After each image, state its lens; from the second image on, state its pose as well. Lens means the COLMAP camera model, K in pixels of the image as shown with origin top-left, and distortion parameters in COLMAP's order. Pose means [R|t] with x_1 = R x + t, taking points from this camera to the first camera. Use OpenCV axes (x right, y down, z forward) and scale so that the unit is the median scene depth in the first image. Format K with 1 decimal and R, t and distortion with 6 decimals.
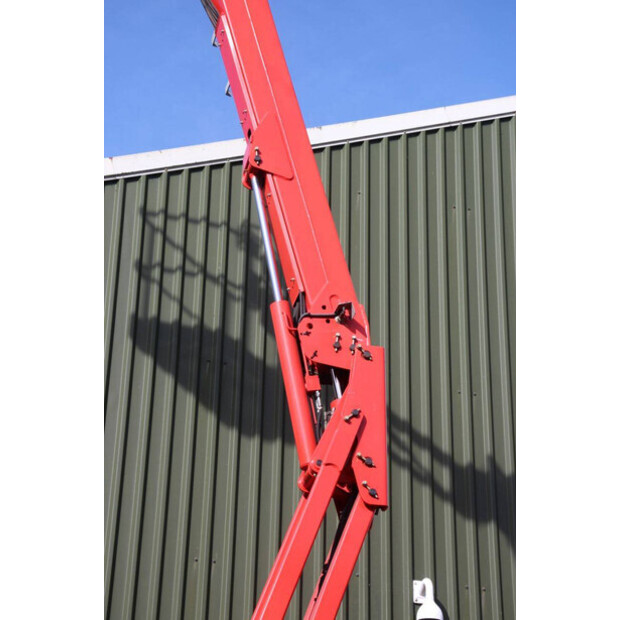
lens RADIAL K [[1461.7, 0, 310.0], [0, 1461.7, 310.0], [0, 0, 1]] dist [0.430965, 0.093219]
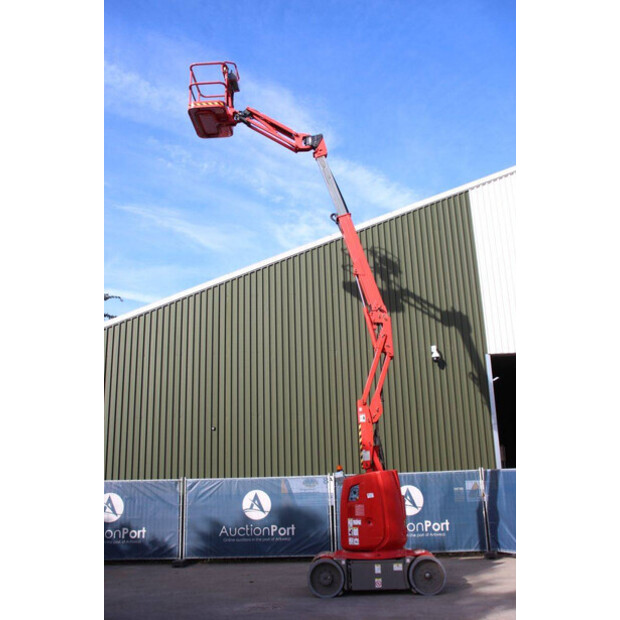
lens RADIAL K [[589.9, 0, 310.0], [0, 589.9, 310.0], [0, 0, 1]] dist [-0.157110, 0.226525]
pose [[0.960981, -0.121536, -0.248485, 0.147551], [0.167071, 0.970964, 0.171218, -0.188194], [0.220461, -0.206052, 0.953383, -0.380841]]
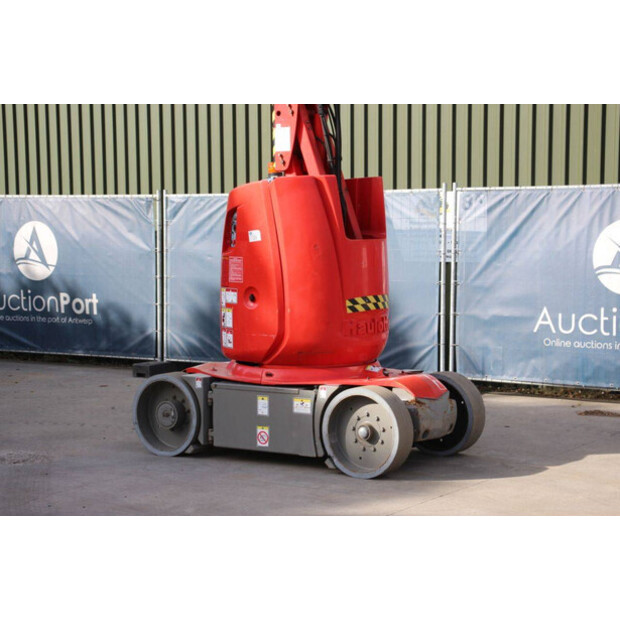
lens RADIAL K [[1406.2, 0, 310.0], [0, 1406.2, 310.0], [0, 0, 1]] dist [0.324882, 0.282004]
pose [[0.683802, 0.024401, -0.729259, 0.644903], [0.351888, 0.864511, 0.358880, -0.010518], [0.639210, -0.502021, 0.582568, -0.088549]]
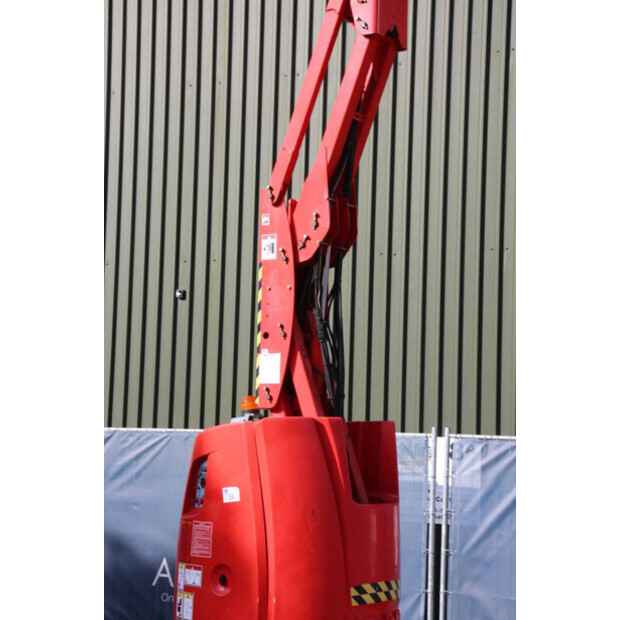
lens RADIAL K [[1461.7, 0, 310.0], [0, 1461.7, 310.0], [0, 0, 1]] dist [0.430965, 0.093219]
pose [[0.736769, -0.060099, -0.673468, 0.477700], [0.296337, 0.923985, 0.241736, 0.016675], [0.607747, -0.377677, 0.698573, -0.003178]]
